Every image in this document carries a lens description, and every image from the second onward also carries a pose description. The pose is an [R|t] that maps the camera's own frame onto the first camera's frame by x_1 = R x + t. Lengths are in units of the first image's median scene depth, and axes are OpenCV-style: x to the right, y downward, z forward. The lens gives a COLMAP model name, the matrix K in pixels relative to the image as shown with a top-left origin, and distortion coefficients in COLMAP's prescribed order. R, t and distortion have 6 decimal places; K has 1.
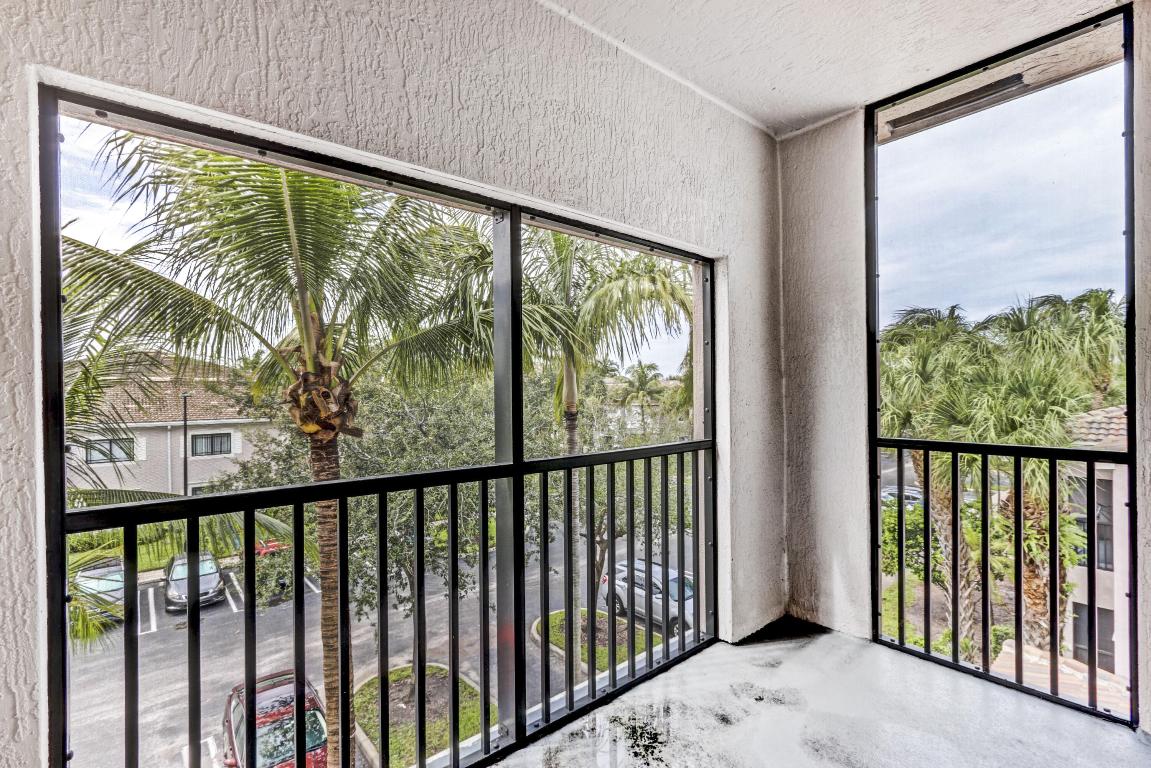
lens RADIAL K [[534.0, 0, 575.5], [0, 534.0, 384.0], [0, 0, 1]] dist [0.001427, 0.010574]
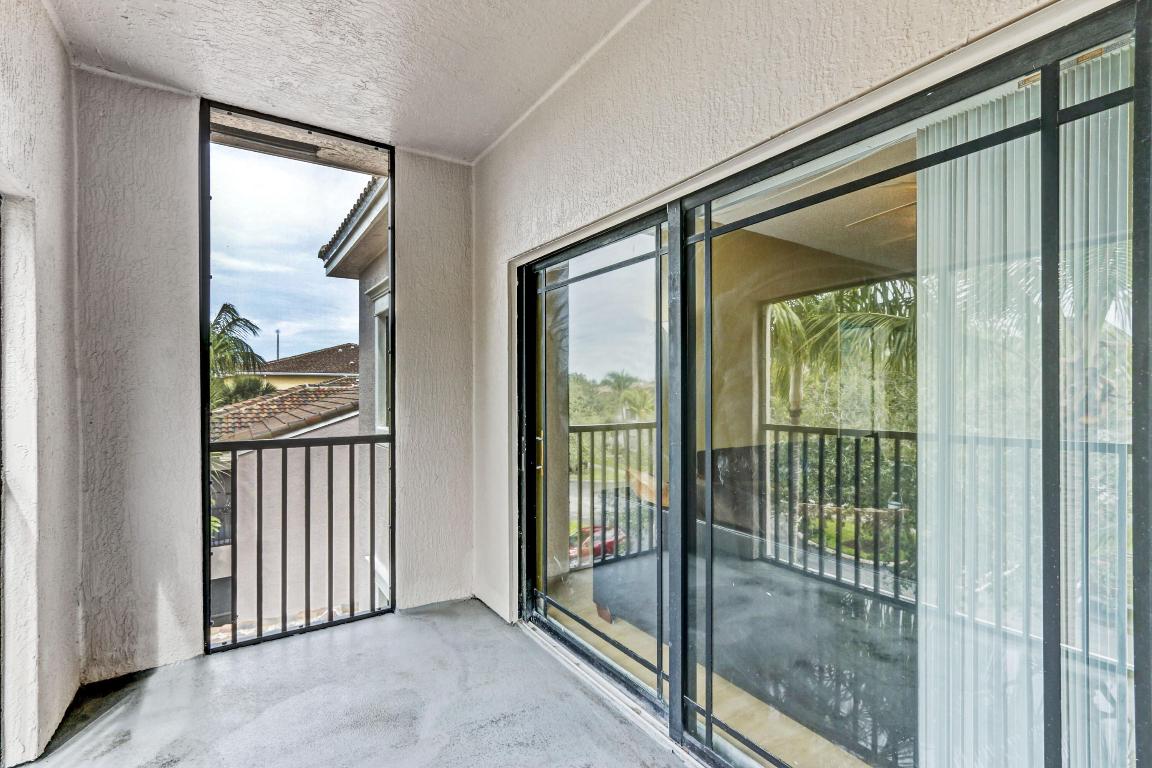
lens RADIAL K [[525.3, 0, 576.0], [0, 525.3, 384.0], [0, 0, 1]] dist [-0.001007, 0.000000]
pose [[0.120916, 0.022121, 0.992416, -0.304703], [-0.011386, 0.999717, -0.020897, 0.005875], [-0.992597, -0.008773, 0.121134, 0.224093]]
